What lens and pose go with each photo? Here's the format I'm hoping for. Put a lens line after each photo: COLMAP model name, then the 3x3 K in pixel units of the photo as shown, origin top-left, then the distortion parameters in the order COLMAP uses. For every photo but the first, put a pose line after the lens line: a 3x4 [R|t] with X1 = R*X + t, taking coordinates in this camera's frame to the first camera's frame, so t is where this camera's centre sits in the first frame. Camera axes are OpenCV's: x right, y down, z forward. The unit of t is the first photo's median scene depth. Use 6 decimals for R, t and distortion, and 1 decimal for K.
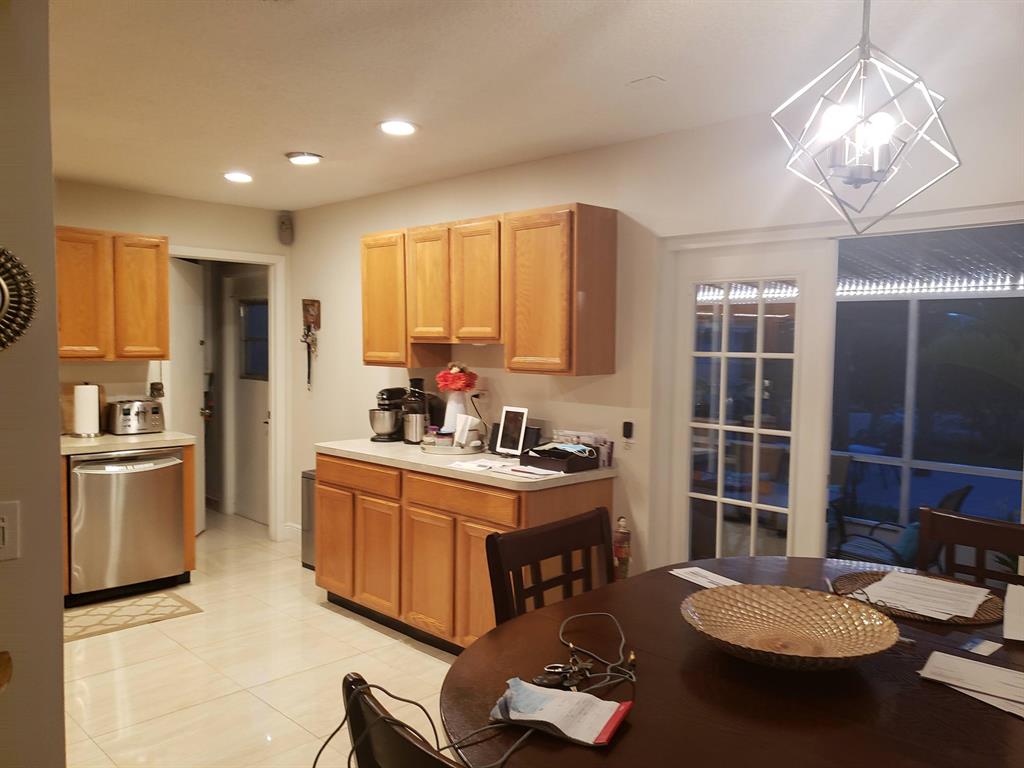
lens RADIAL K [[824.1, 0, 512.0], [0, 824.1, 384.0], [0, 0, 1]] dist [0.003511, 0.001996]
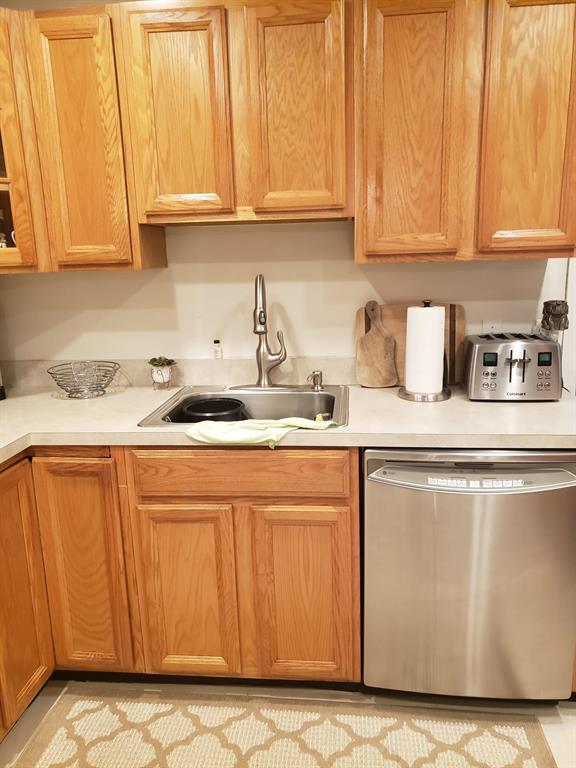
lens RADIAL K [[618.1, 0, 288.5], [0, 618.1, 402.0], [0, 0, 1]] dist [0.003511, 0.001996]
pose [[0.652865, 0.150459, -0.742381, -0.256002], [-0.001108, 0.980263, 0.197696, -0.017562], [0.757473, -0.128247, 0.640146, 0.651282]]
